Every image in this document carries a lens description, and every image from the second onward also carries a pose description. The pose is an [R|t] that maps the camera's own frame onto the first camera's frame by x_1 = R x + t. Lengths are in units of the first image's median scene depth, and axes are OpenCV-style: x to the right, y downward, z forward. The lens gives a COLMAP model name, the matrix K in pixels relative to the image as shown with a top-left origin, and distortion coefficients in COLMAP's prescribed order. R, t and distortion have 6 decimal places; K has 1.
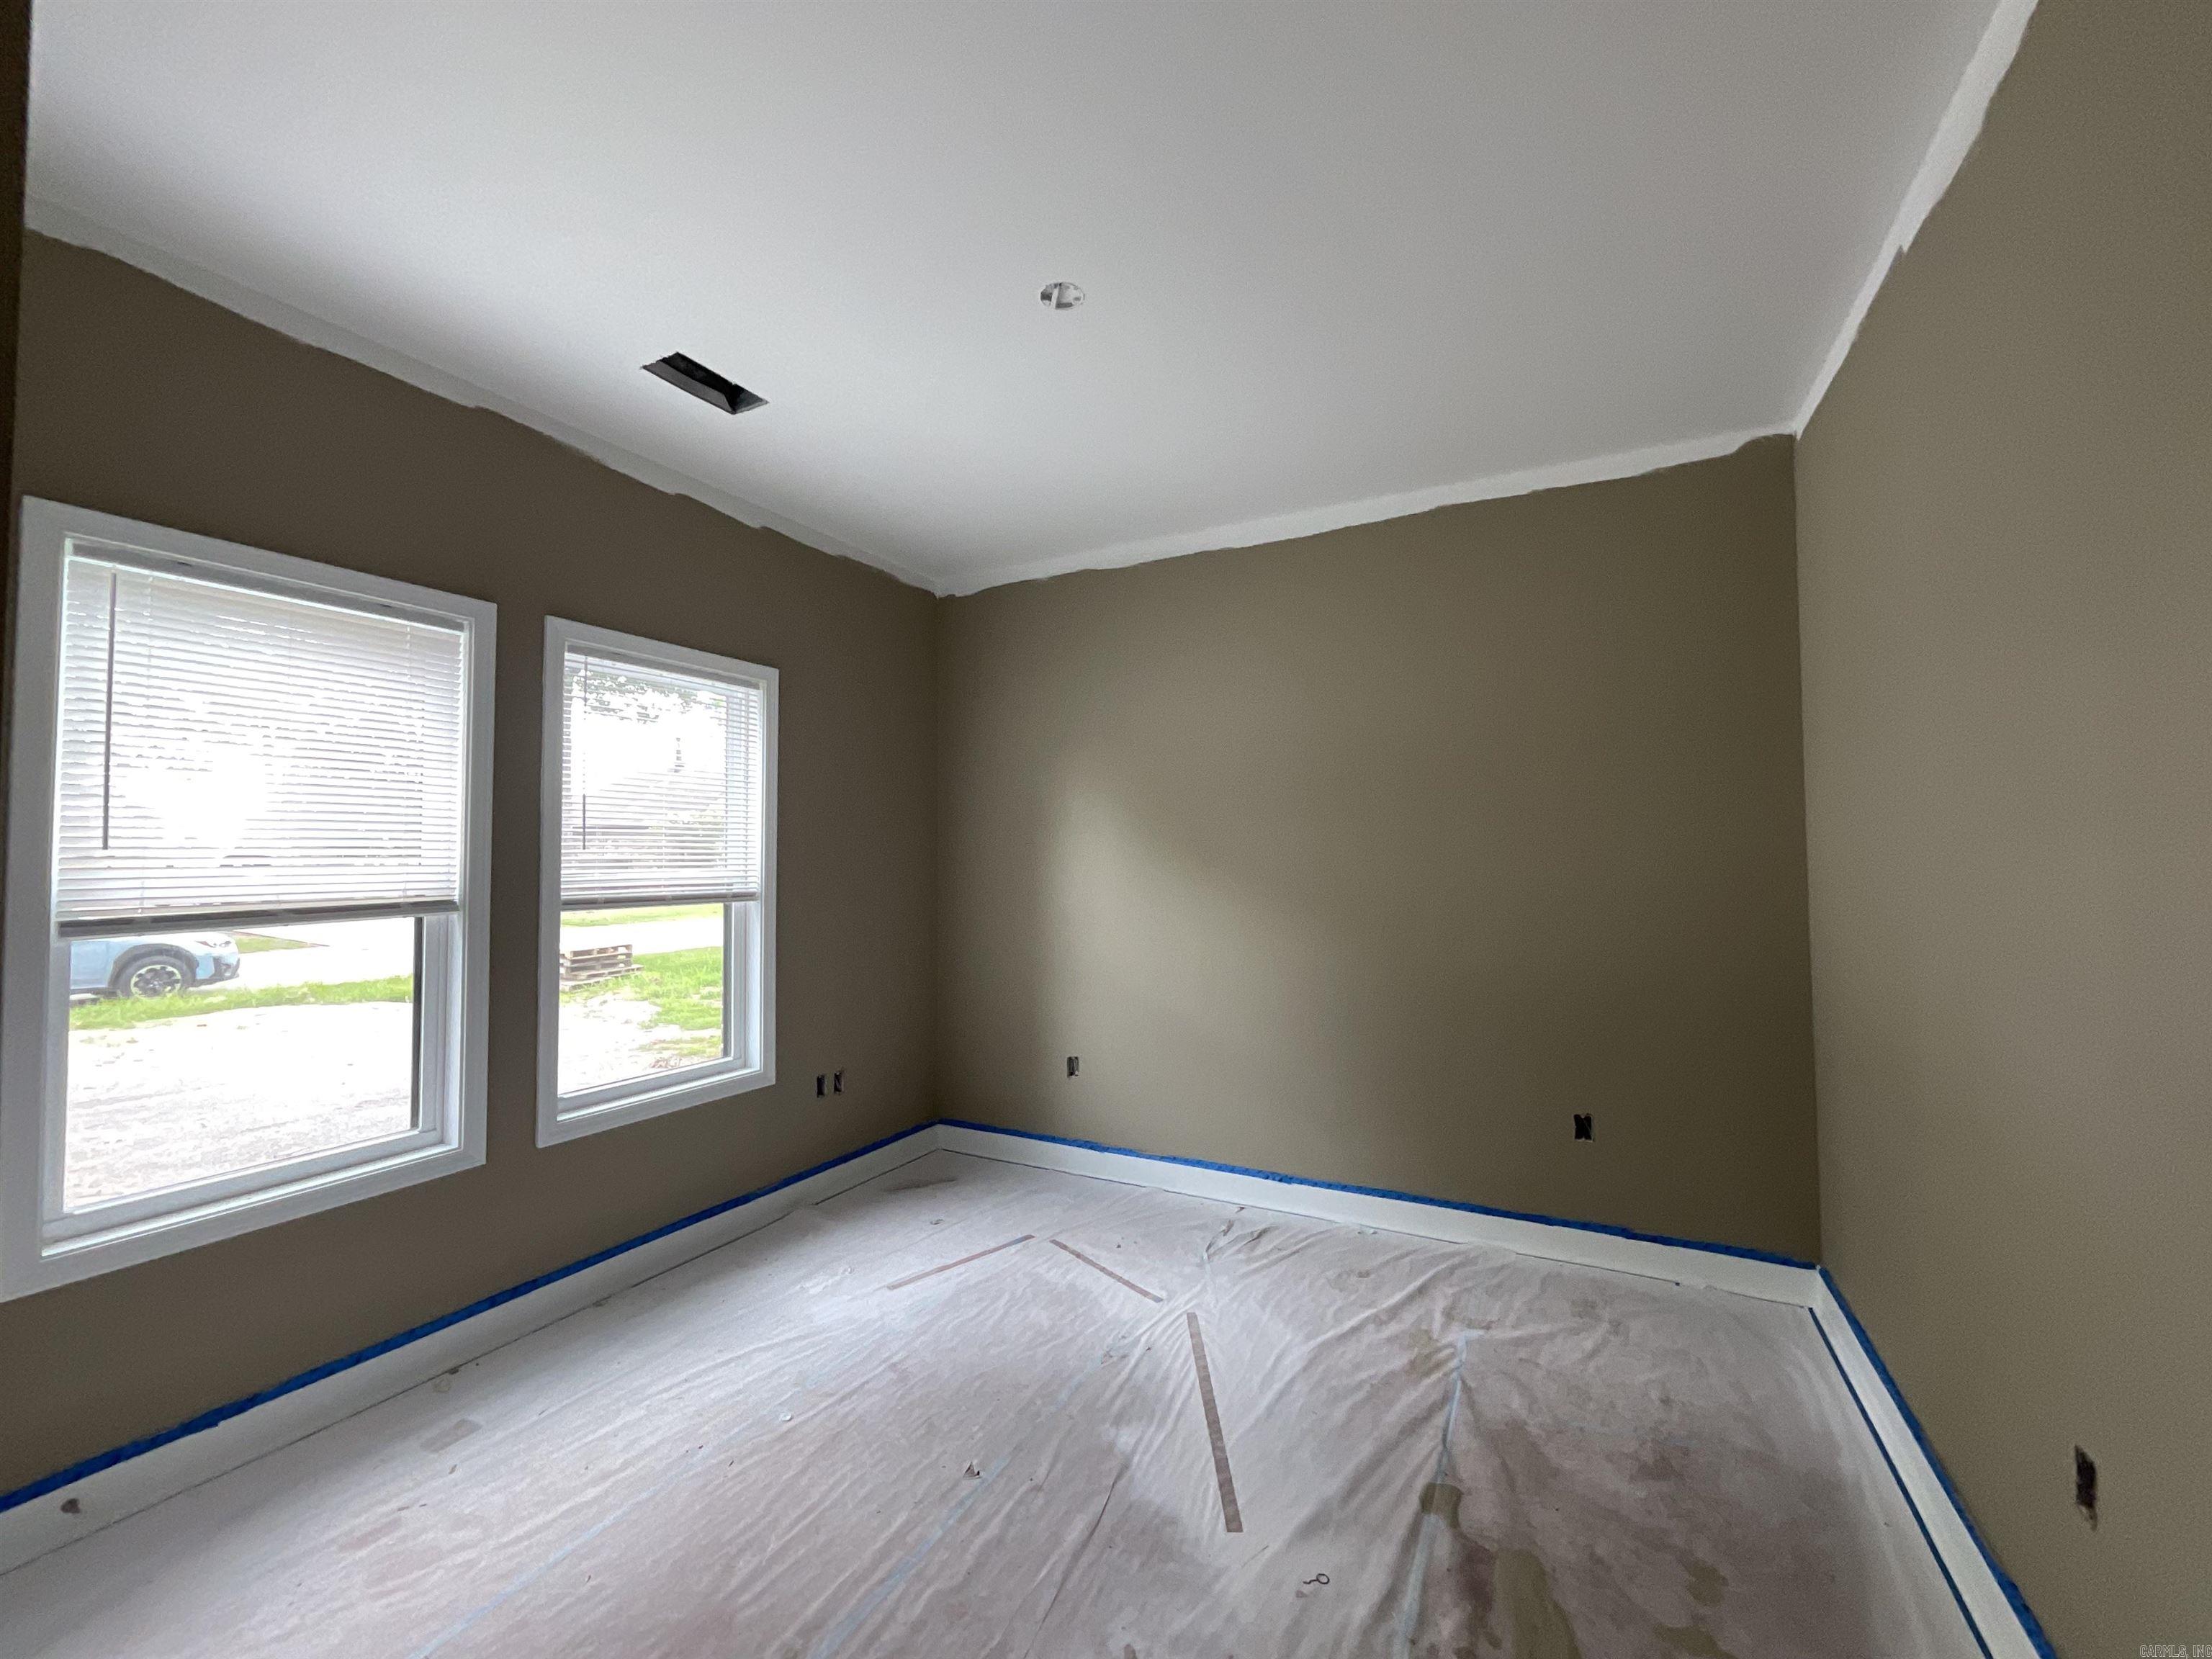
lens RADIAL K [[888.0, 0, 1104.8], [0, 888.0, 825.9], [0, 0, 1]] dist [-0.001928, -0.001011]
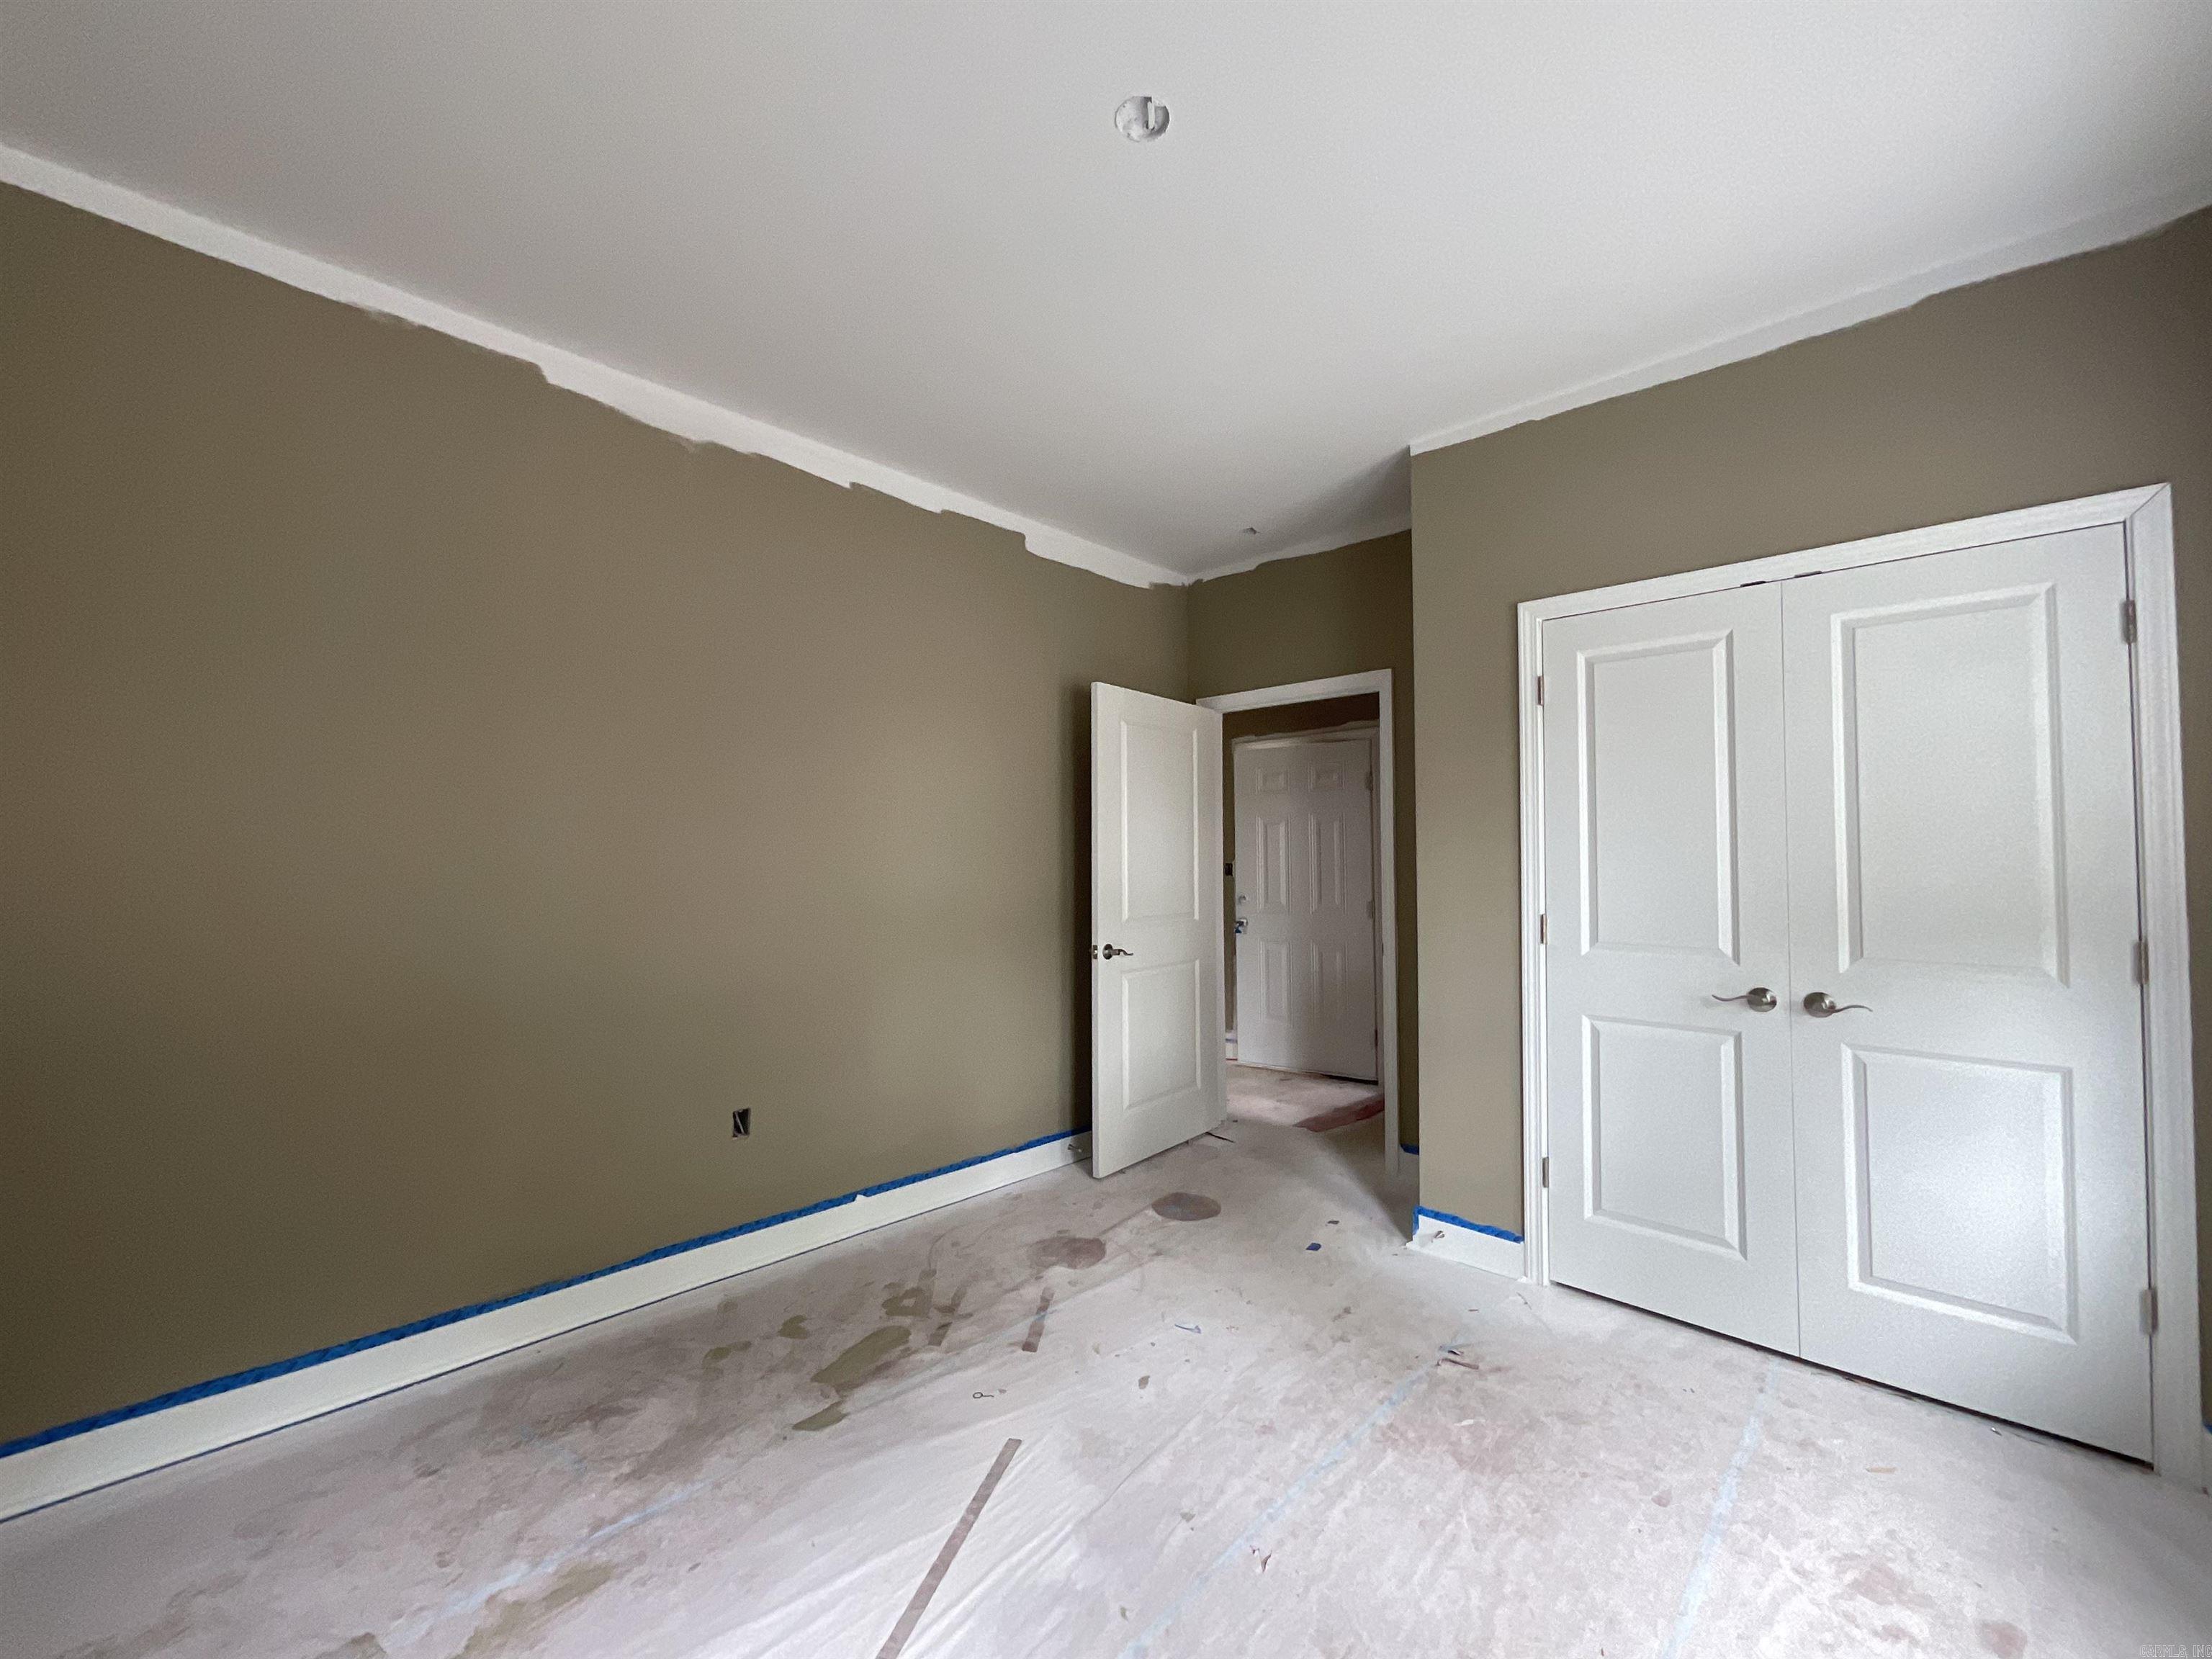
lens RADIAL K [[882.0, 0, 1114.2], [0, 882.0, 832.9], [0, 0, 1]] dist [-0.001891, -0.000177]
pose [[-0.963351, 0.012728, 0.267941, -0.261618], [-0.008002, 0.997065, -0.076134, 0.125758], [-0.268124, -0.075488, -0.960422, 1.996886]]
